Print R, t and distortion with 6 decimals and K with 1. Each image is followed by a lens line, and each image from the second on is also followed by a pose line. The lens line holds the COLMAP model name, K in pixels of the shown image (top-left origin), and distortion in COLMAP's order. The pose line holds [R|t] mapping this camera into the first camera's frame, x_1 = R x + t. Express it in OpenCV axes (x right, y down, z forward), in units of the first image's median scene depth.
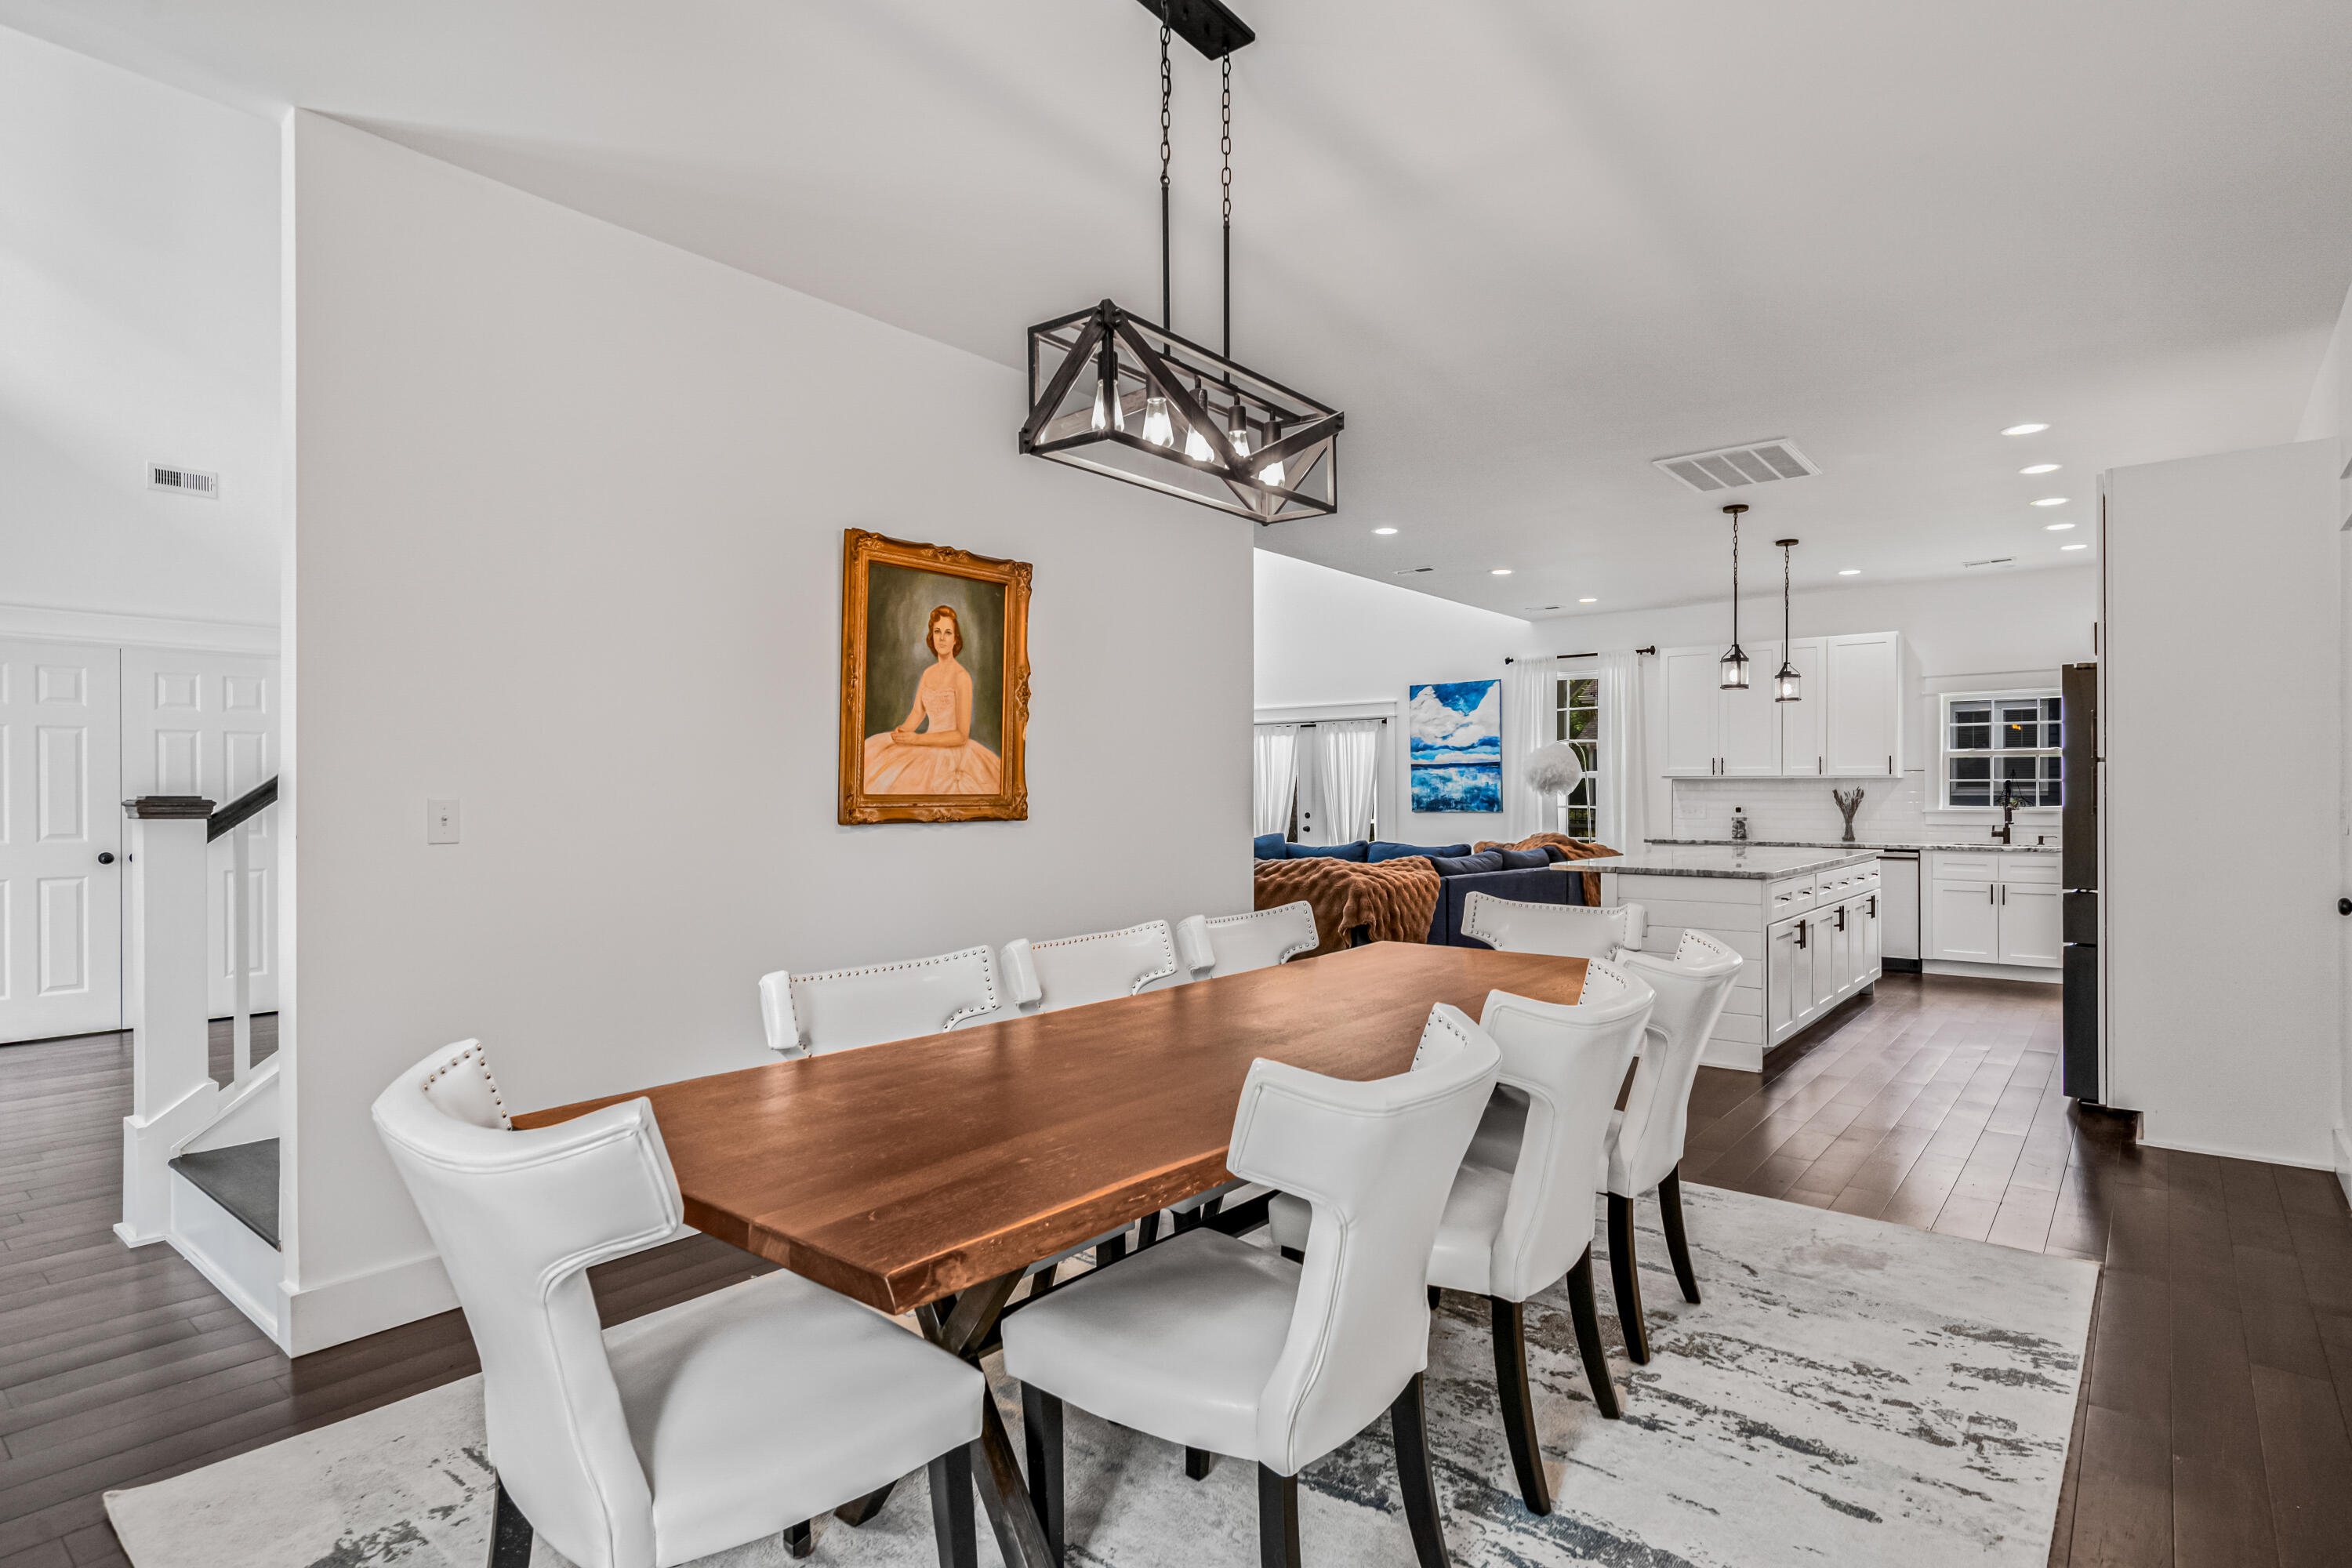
lens RADIAL K [[1214.4, 0, 1161.7], [0, 1214.4, 793.3], [0, 0, 1]] dist [0.000886, 0.001341]
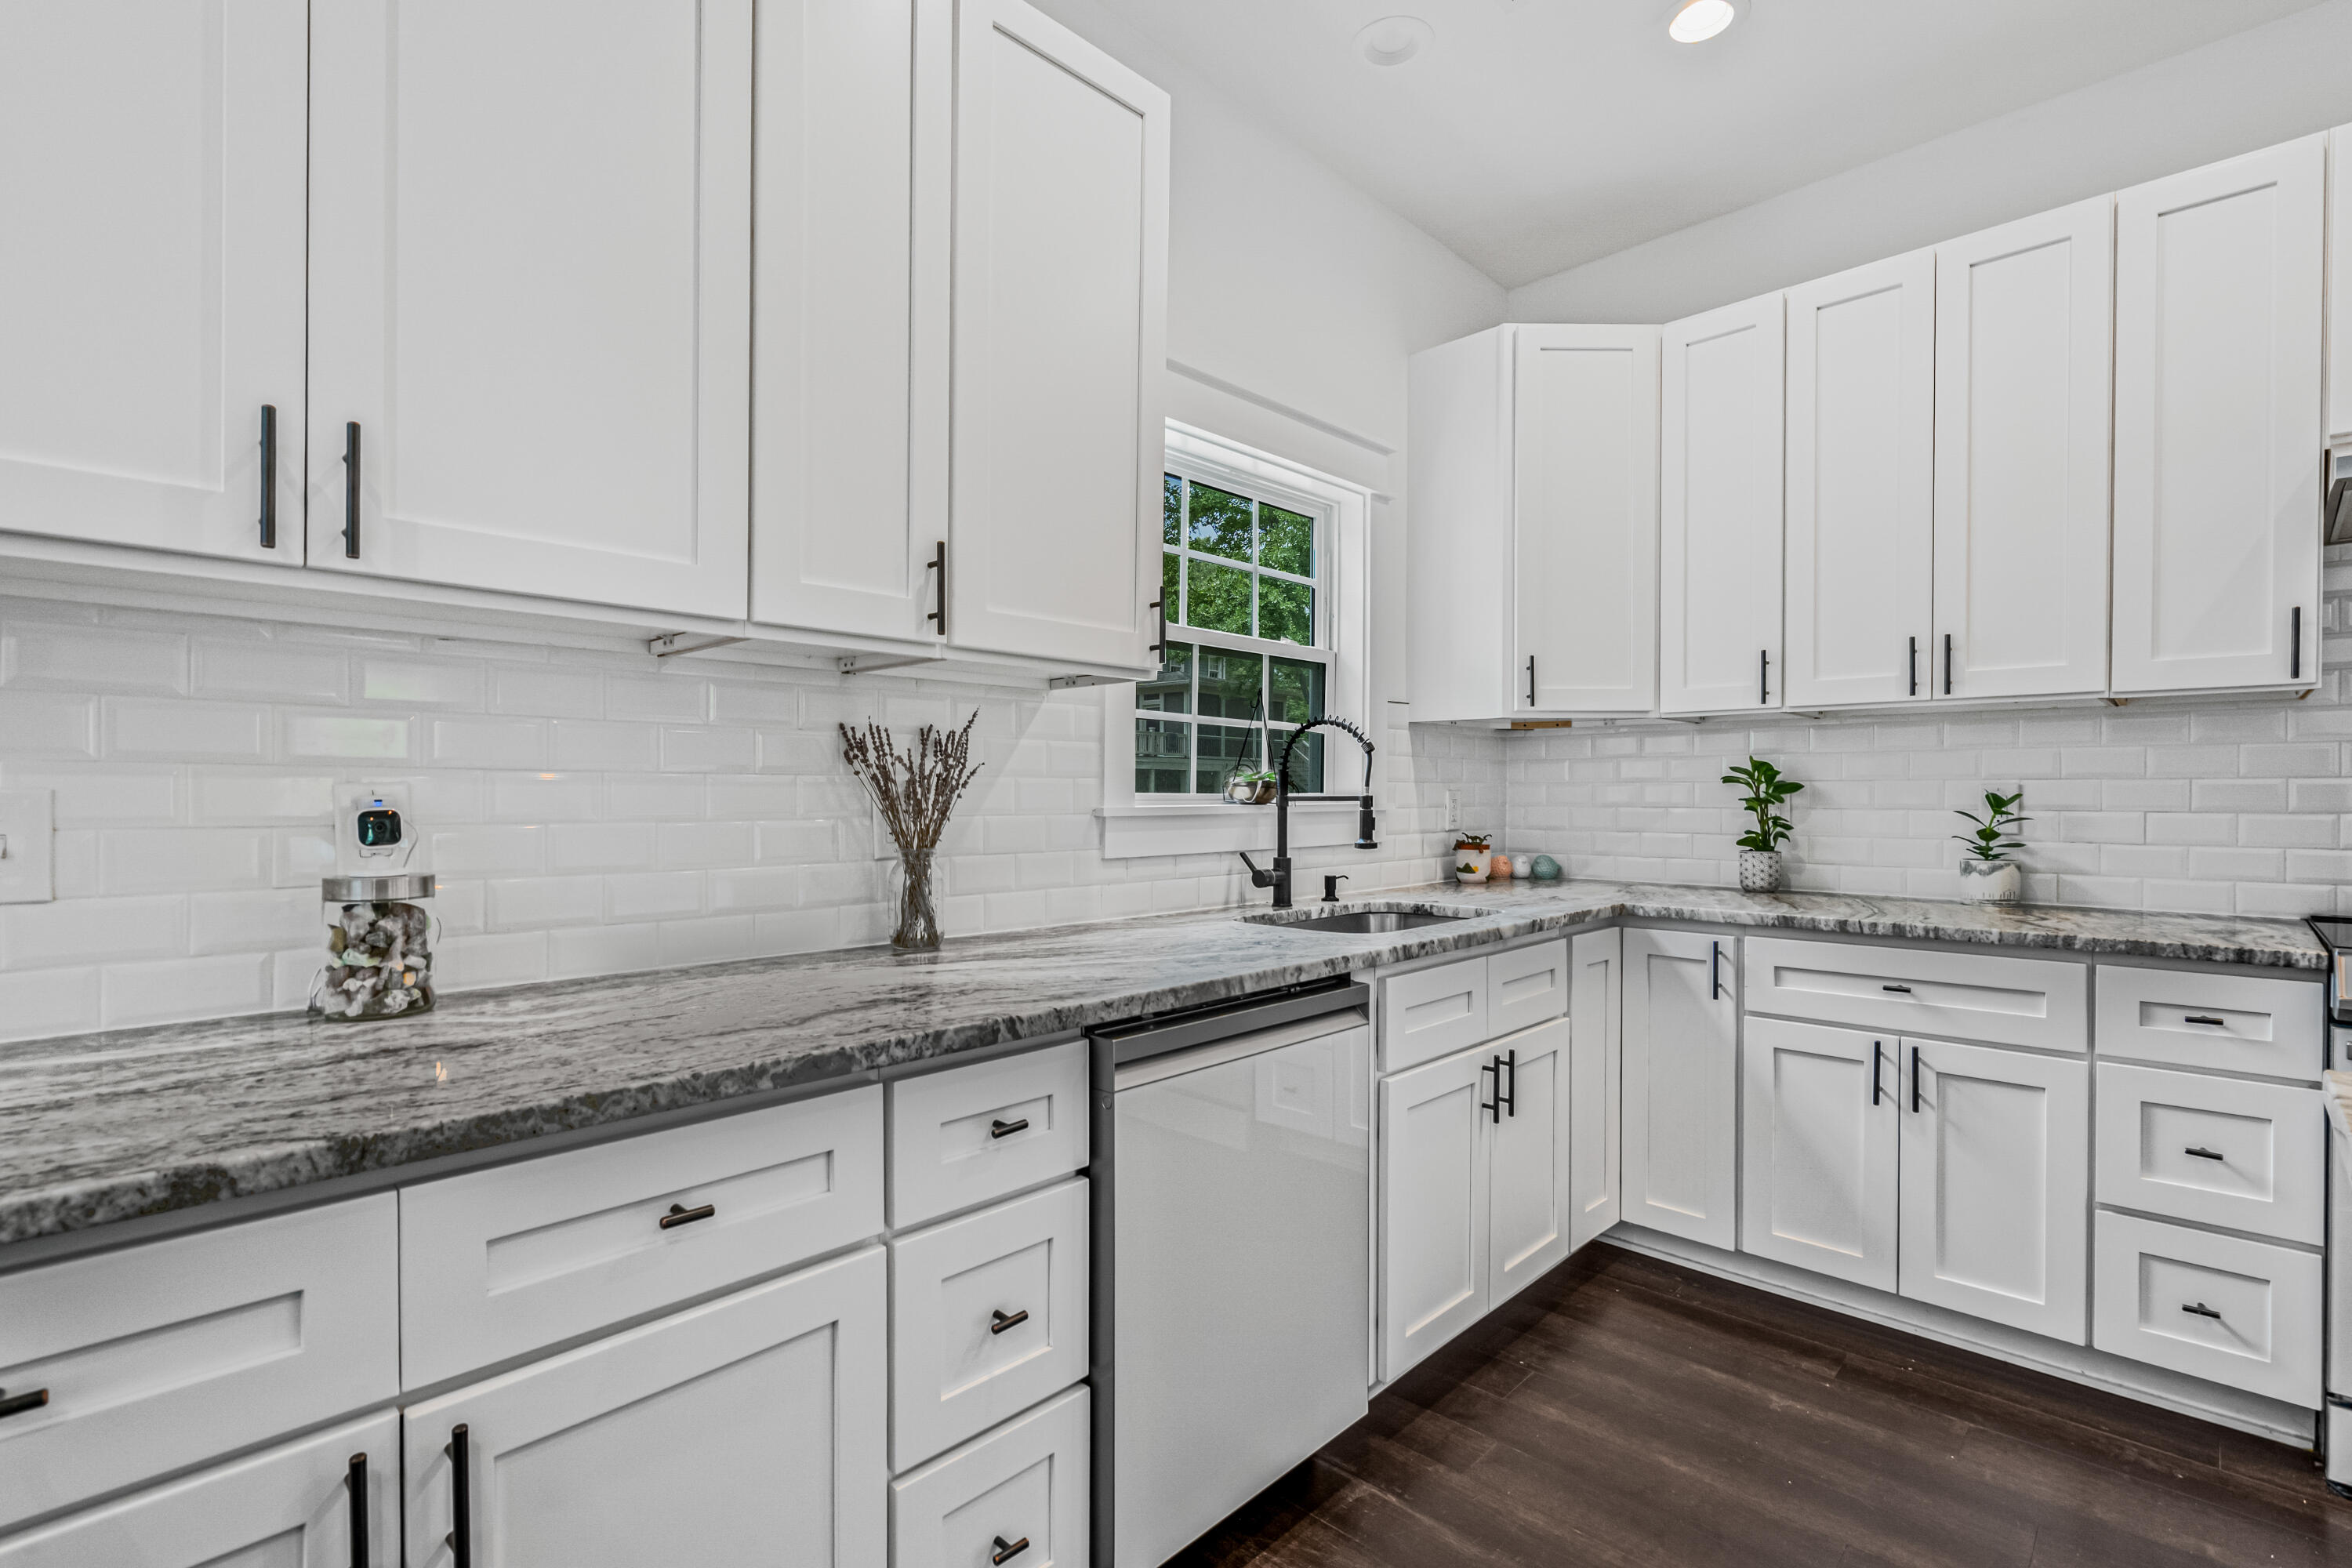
lens RADIAL K [[1074.0, 0, 1167.2], [0, 1074.0, 799.9], [0, 0, 1]] dist [-0.009274, 0.003768]
pose [[0.086794, -0.006648, 0.996204, 0.305598], [-0.001640, 0.999975, 0.006816, 0.007930], [-0.996225, -0.002226, 0.086781, 0.776586]]
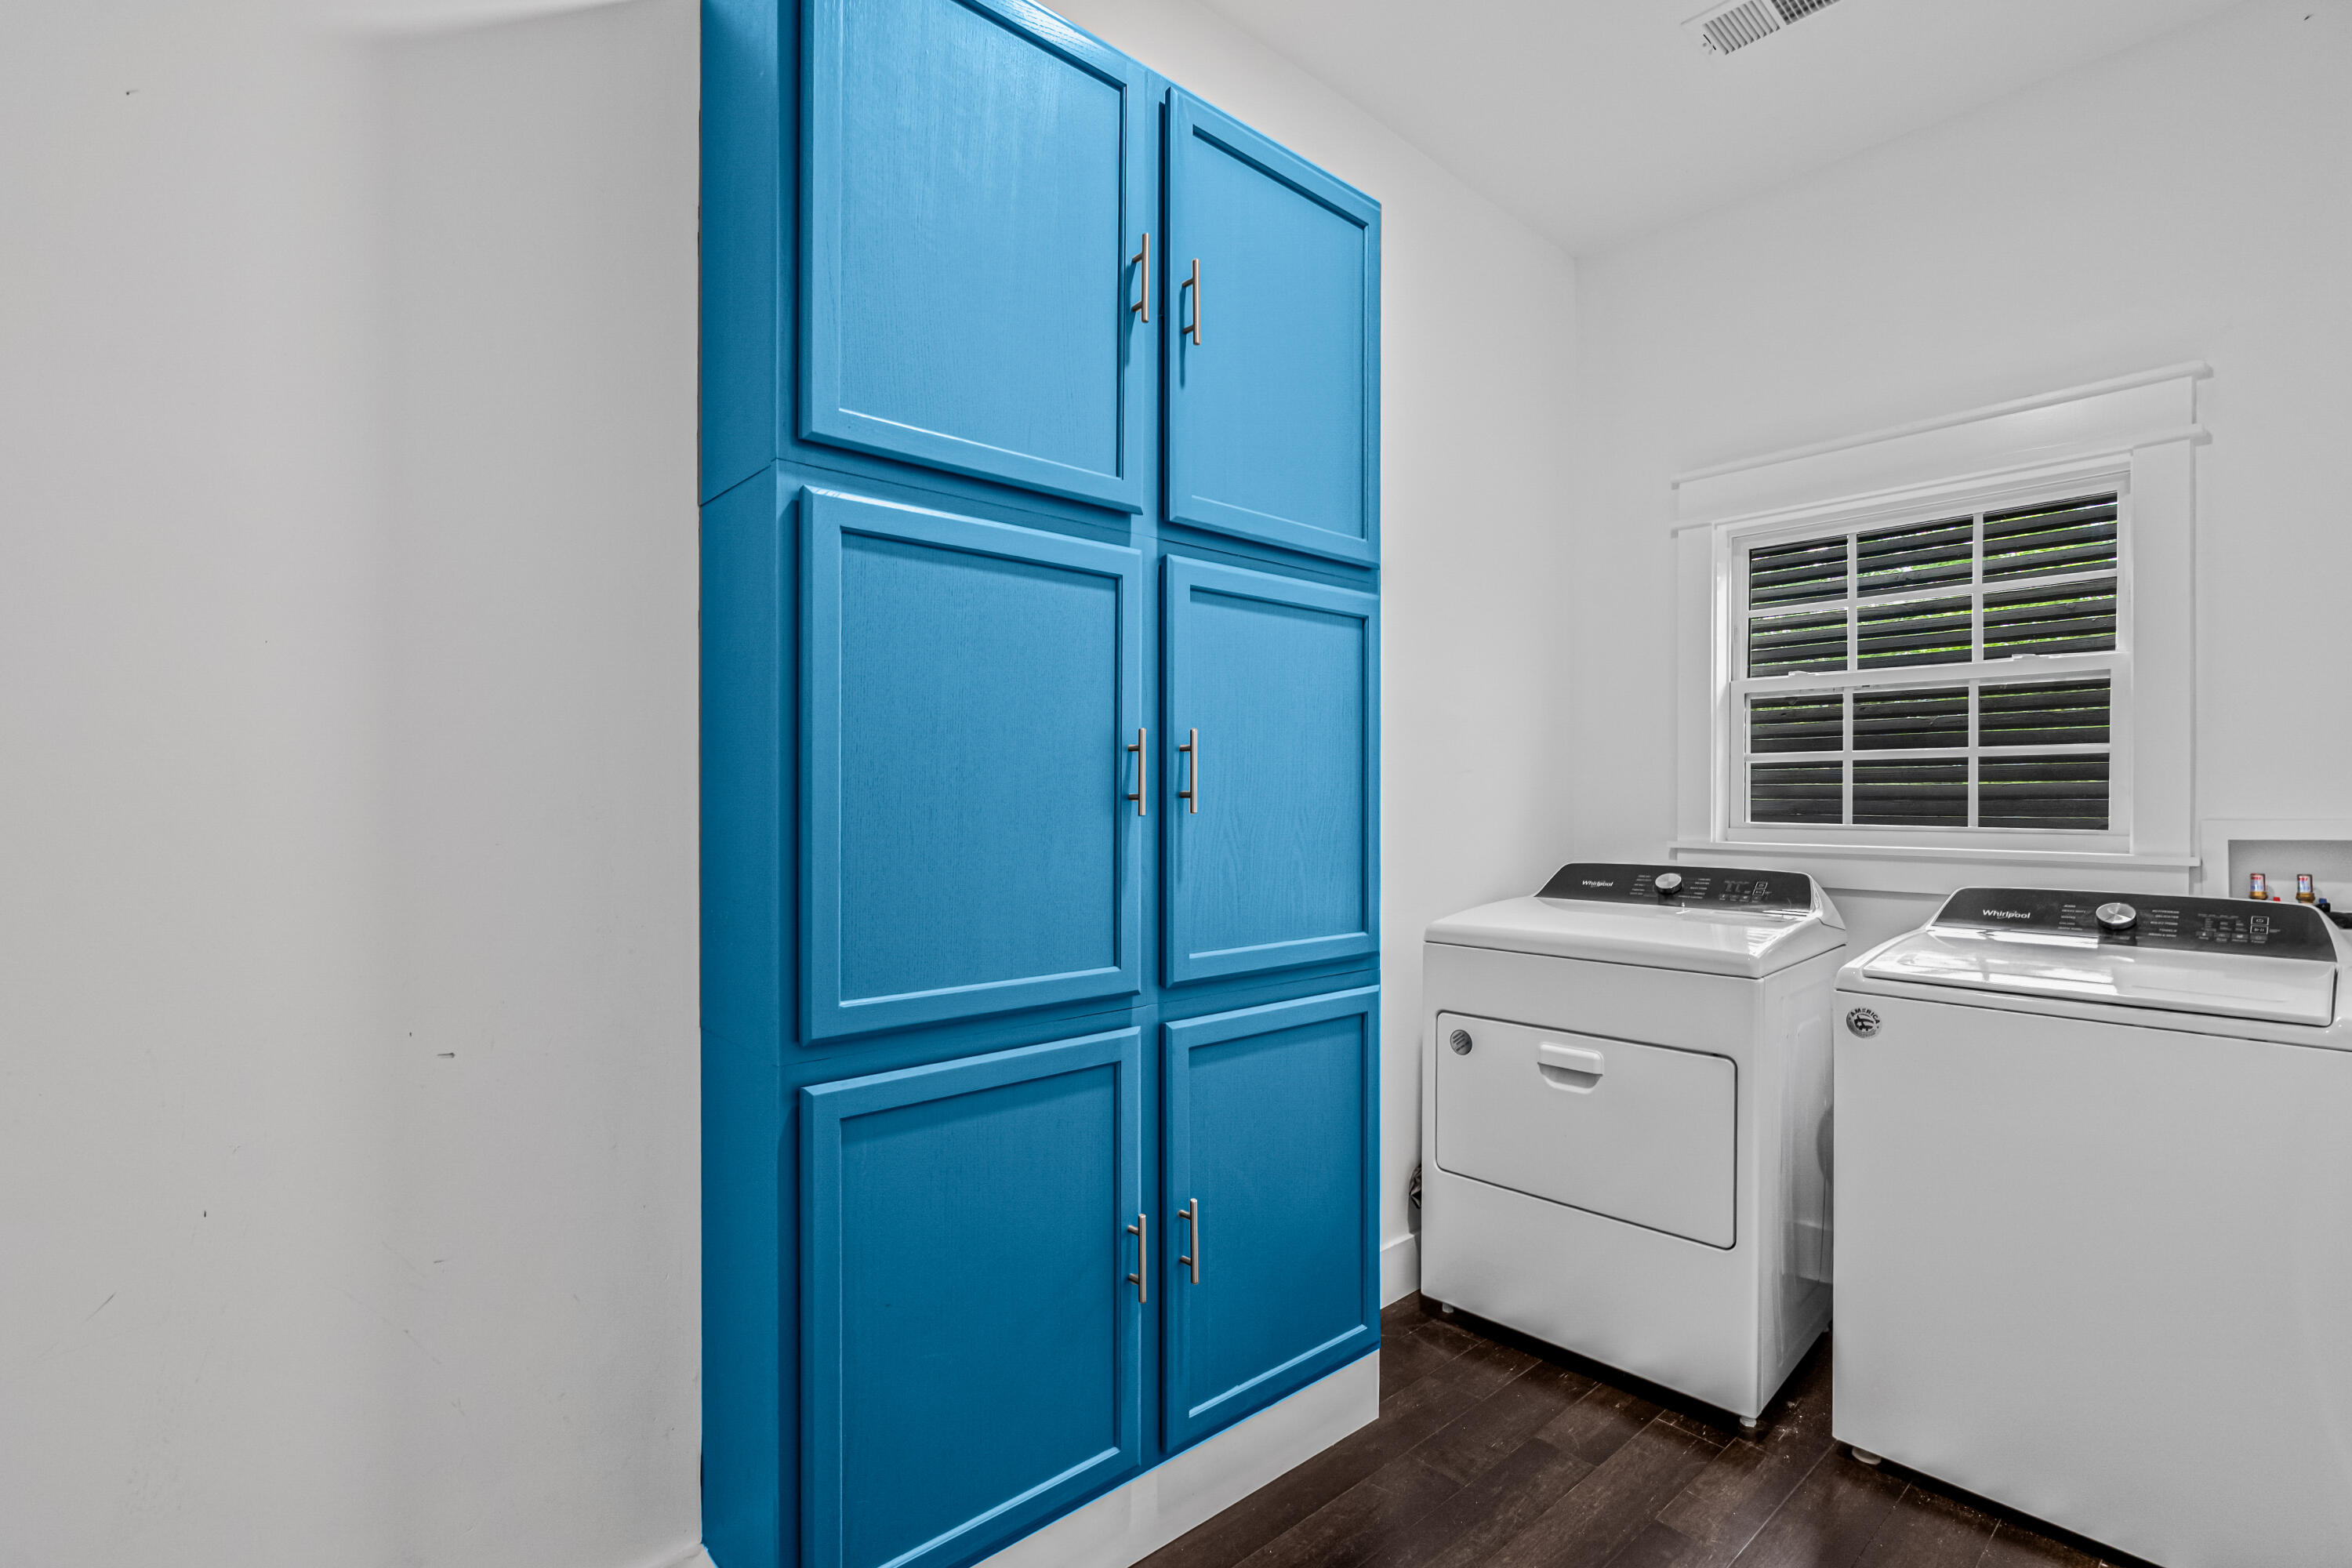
lens RADIAL K [[1074.0, 0, 1176.5], [0, 1074.0, 803.1], [0, 0, 1]] dist [-0.009274, 0.003768]
pose [[0.987167, 0.003604, -0.159653, 0.421163], [-0.004520, 0.999975, -0.005375, 0.005113], [0.159630, 0.006027, 0.987159, 0.513112]]
